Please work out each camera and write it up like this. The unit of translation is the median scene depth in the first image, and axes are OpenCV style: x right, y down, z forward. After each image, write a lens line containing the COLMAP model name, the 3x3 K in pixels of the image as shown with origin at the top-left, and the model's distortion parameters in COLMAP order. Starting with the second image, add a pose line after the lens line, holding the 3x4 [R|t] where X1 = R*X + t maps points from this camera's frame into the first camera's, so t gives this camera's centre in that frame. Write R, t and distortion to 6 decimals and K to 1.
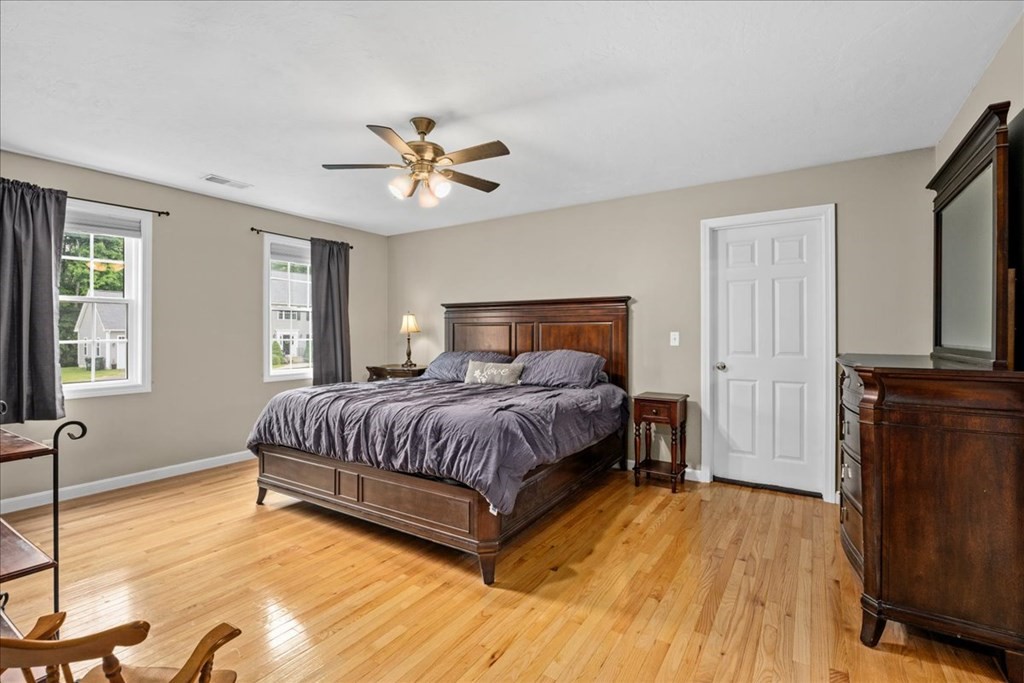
lens RADIAL K [[460.5, 0, 508.1], [0, 460.5, 342.8], [0, 0, 1]] dist [-0.016341, 0.000317]
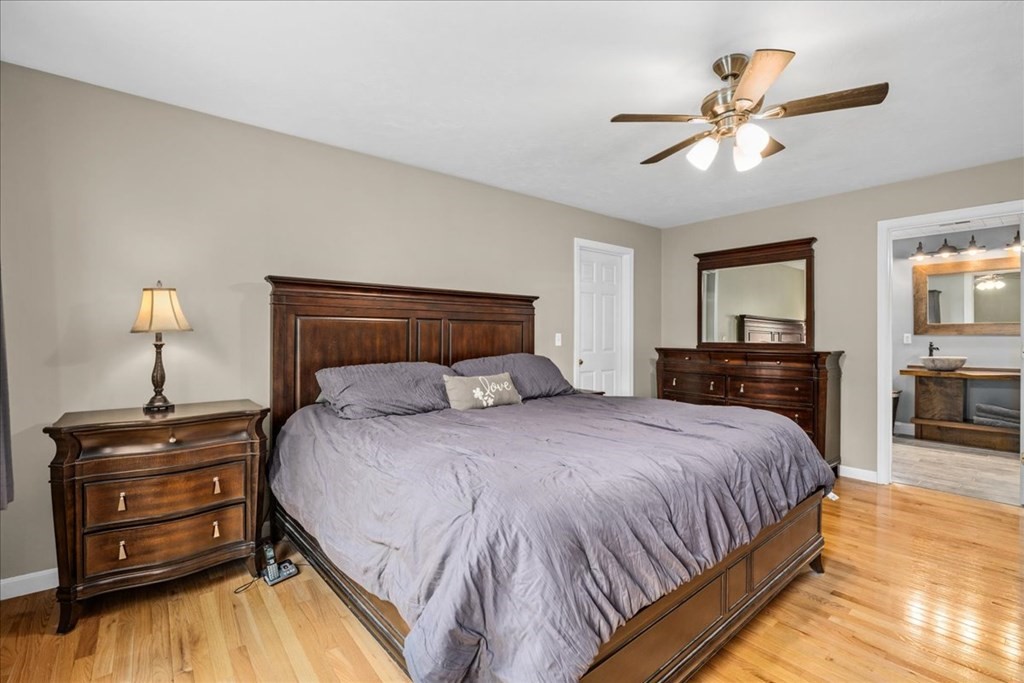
lens RADIAL K [[460.5, 0, 508.1], [0, 460.5, 342.8], [0, 0, 1]] dist [-0.016341, 0.000317]
pose [[0.305344, -0.014122, 0.952137, -0.729980], [0.017141, 0.999810, 0.009333, -0.013821], [-0.952088, 0.013470, 0.305528, 0.791030]]
